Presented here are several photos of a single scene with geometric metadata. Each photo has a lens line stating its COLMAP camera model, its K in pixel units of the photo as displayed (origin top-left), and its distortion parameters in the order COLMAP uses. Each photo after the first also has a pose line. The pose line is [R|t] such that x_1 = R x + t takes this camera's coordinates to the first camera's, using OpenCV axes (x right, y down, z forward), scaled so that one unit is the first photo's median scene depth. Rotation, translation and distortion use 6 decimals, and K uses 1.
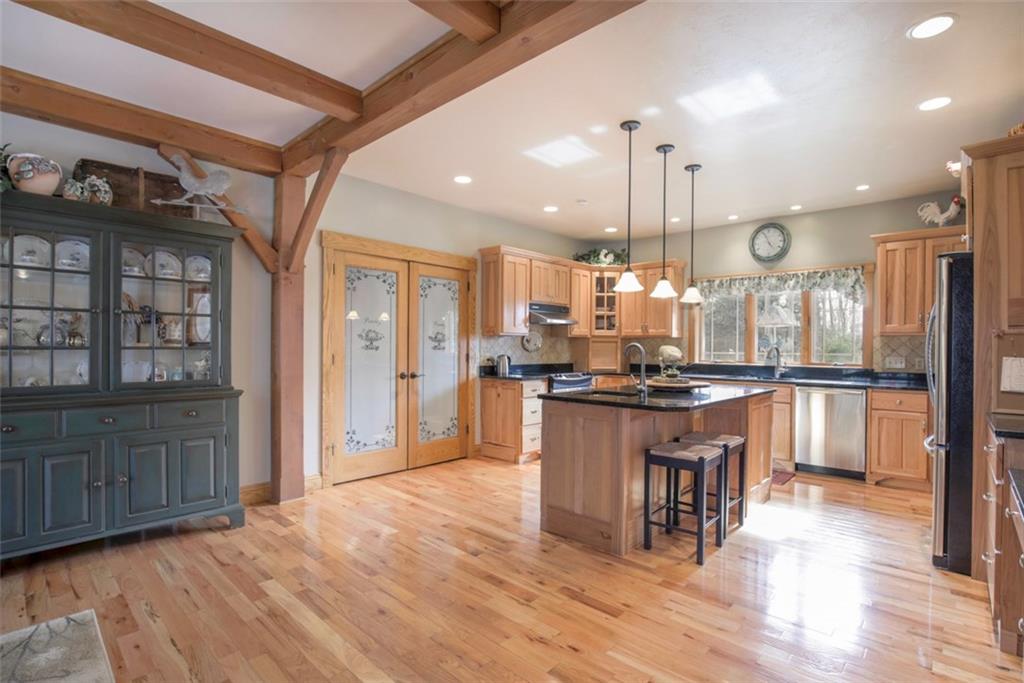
lens RADIAL K [[492.1, 0, 514.7], [0, 492.1, 346.7], [0, 0, 1]] dist [-0.004589, -0.000203]
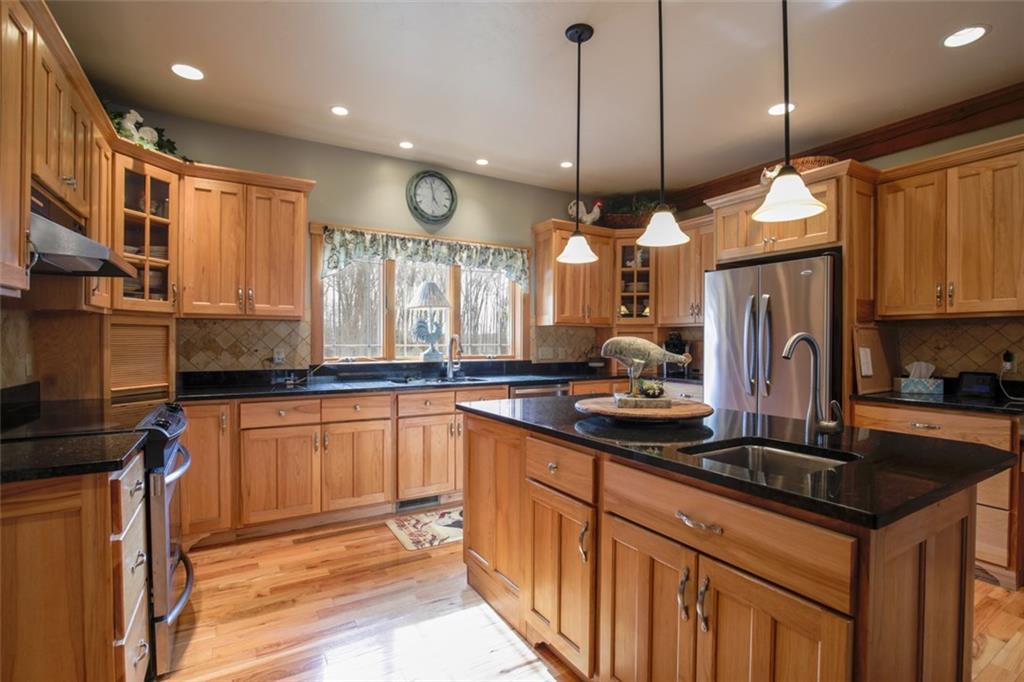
lens RADIAL K [[492.1, 0, 514.9], [0, 492.1, 340.7], [0, 0, 1]] dist [-0.004589, -0.000203]
pose [[0.274570, -0.006895, 0.961542, -0.165191], [0.000436, 0.999975, 0.007046, 0.000253], [-0.961567, -0.001515, 0.274566, 0.671109]]
